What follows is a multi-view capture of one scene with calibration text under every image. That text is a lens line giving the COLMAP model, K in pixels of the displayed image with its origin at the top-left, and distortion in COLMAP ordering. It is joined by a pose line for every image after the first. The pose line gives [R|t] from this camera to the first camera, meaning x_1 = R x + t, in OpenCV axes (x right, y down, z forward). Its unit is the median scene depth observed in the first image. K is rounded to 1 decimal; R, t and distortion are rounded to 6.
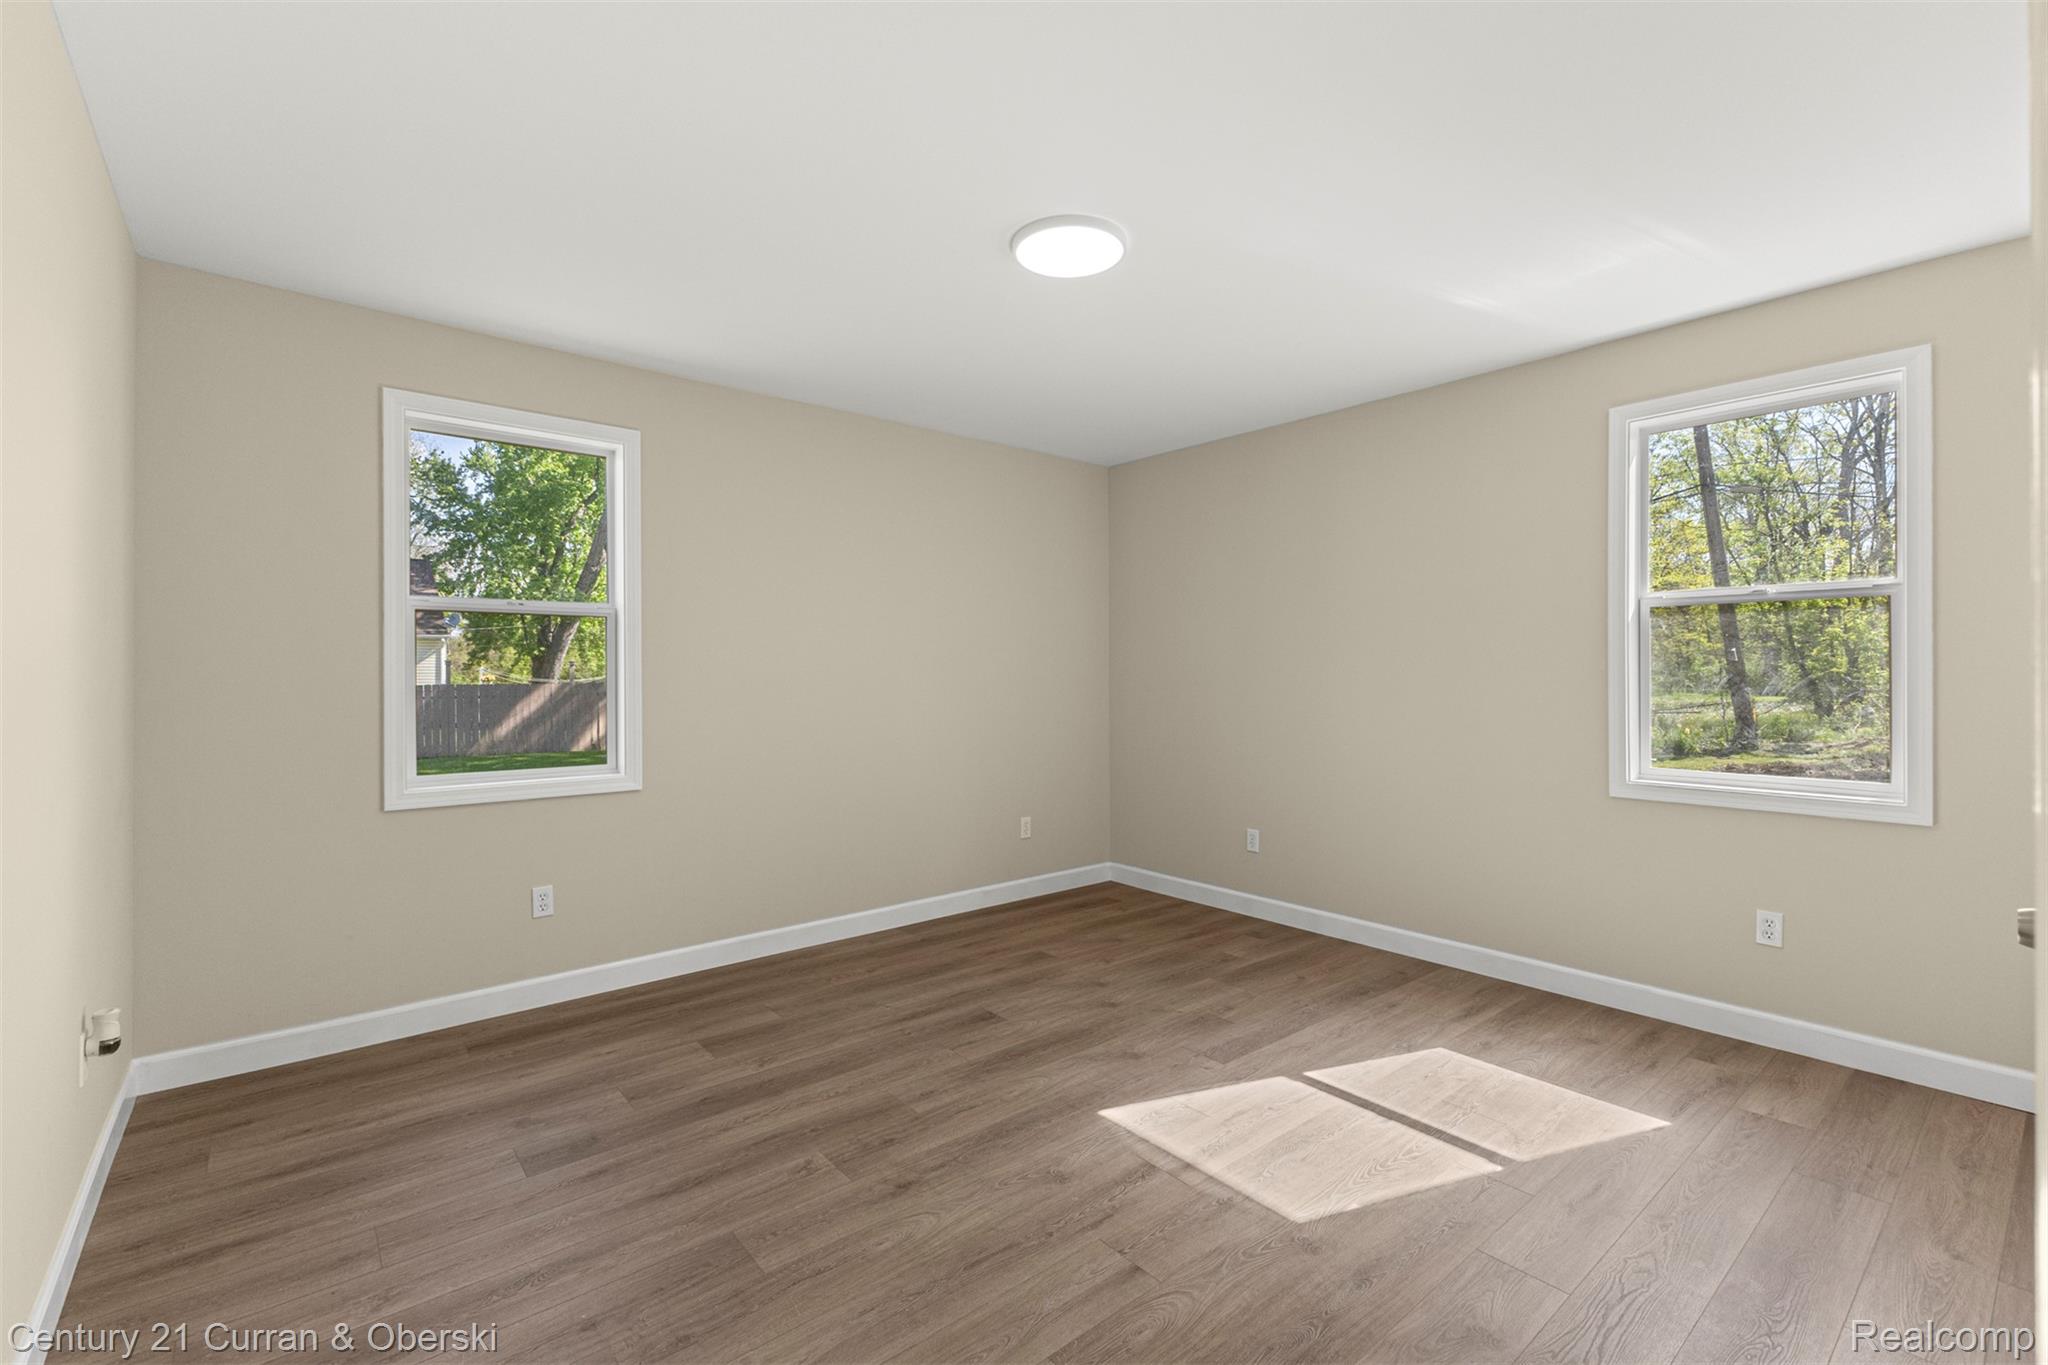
lens RADIAL K [[889.4, 0, 1023.6], [0, 889.4, 675.8], [0, 0, 1]] dist [0.002376, 0.000312]
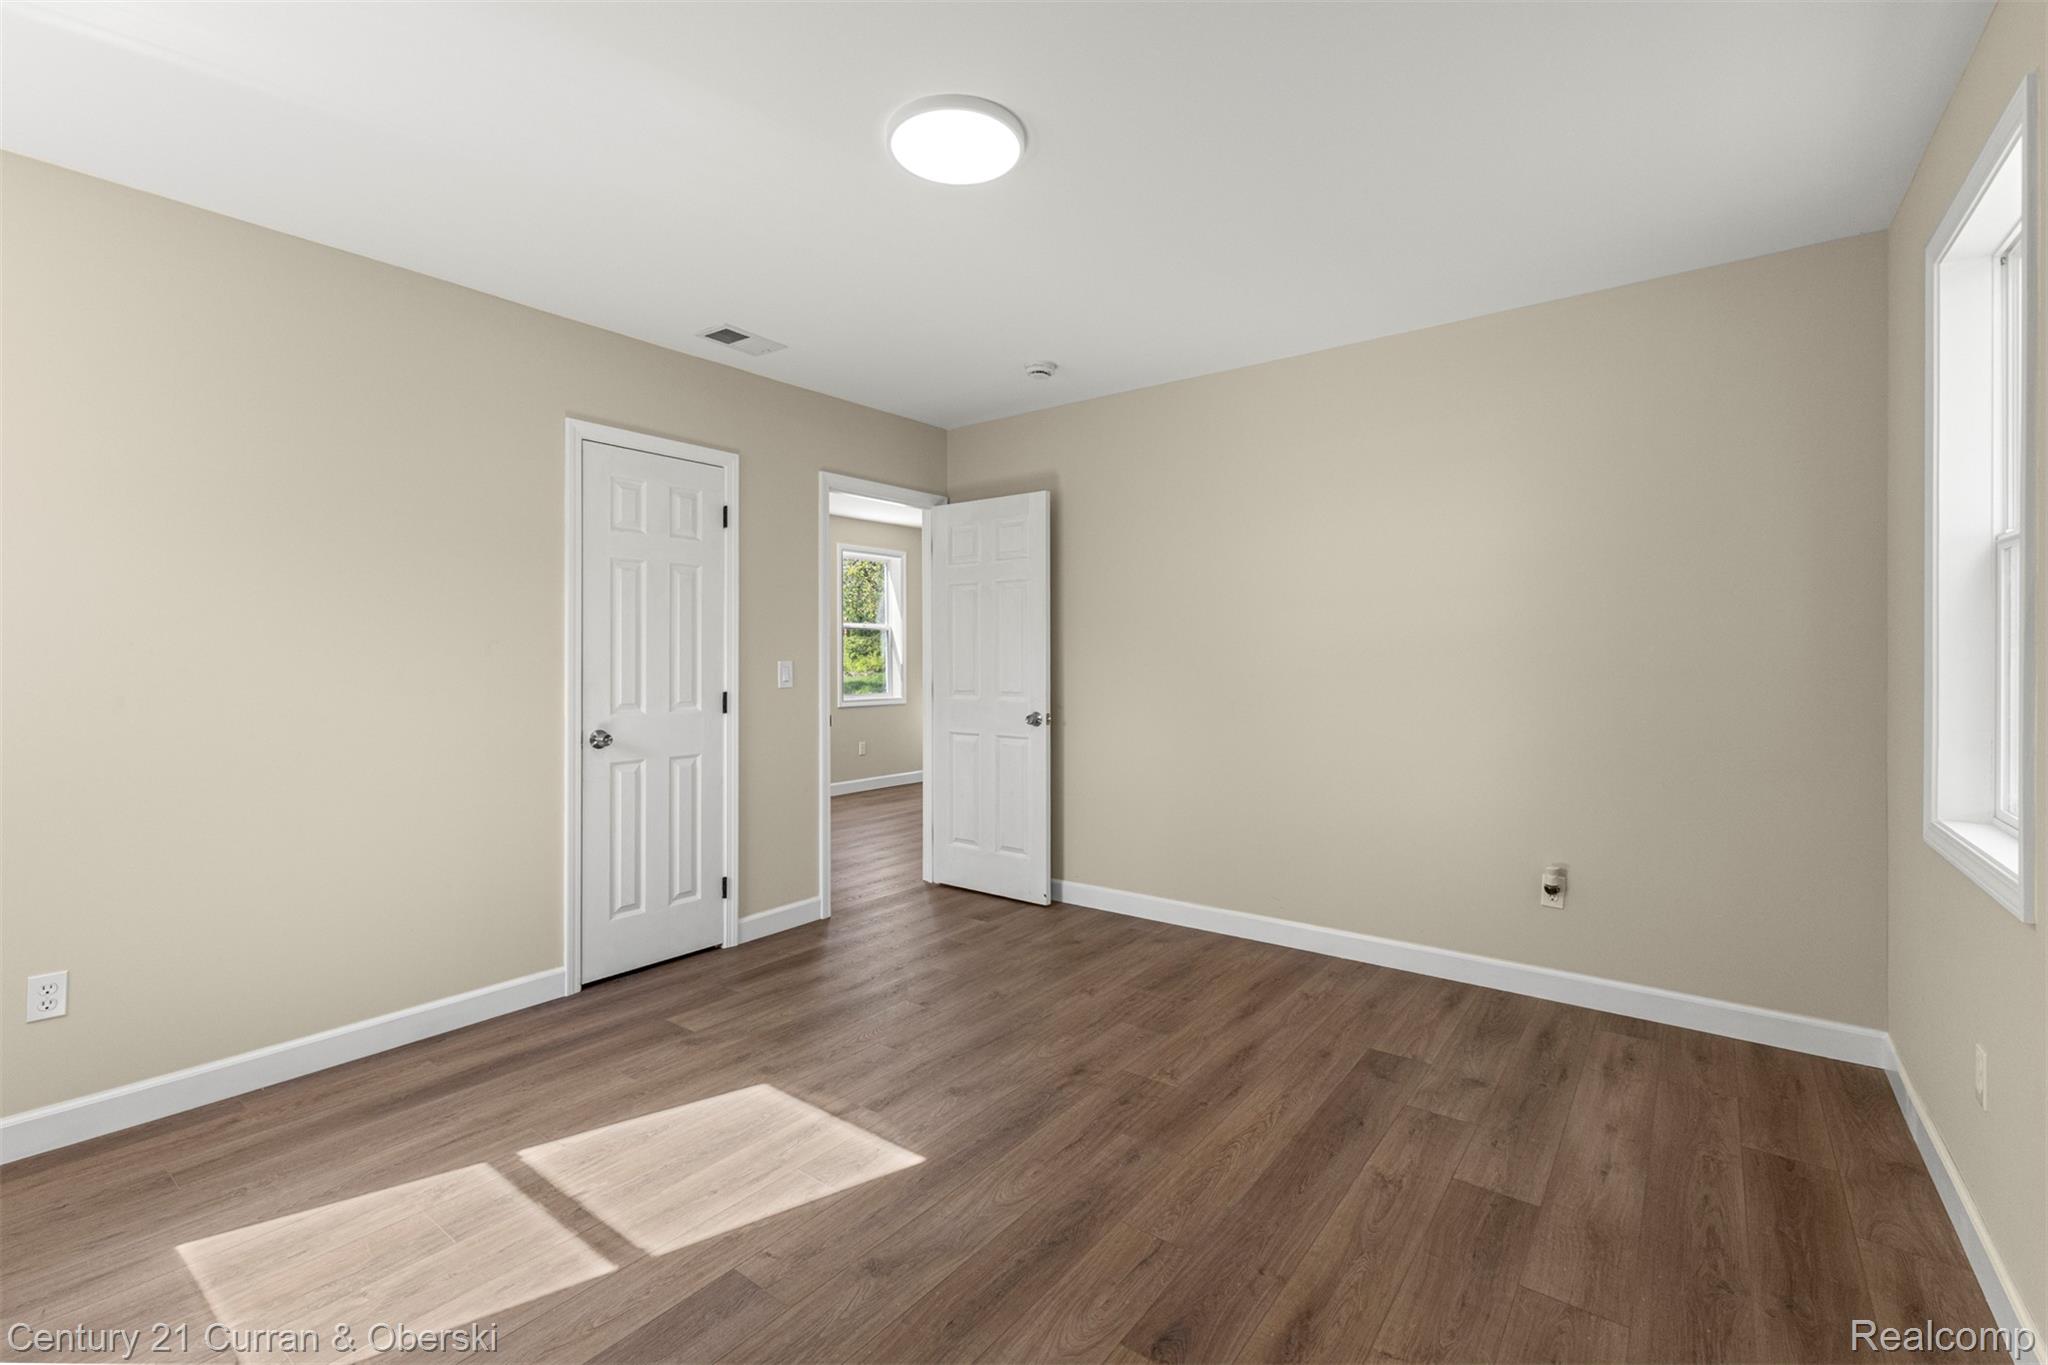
lens RADIAL K [[889.4, 0, 1023.7], [0, 889.4, 666.4], [0, 0, 1]] dist [0.002376, 0.000312]
pose [[-0.973460, 0.008870, -0.228684, 0.190201], [0.005579, 0.999871, 0.015035, -0.004411], [0.228788, 0.013360, -0.973385, 1.908747]]
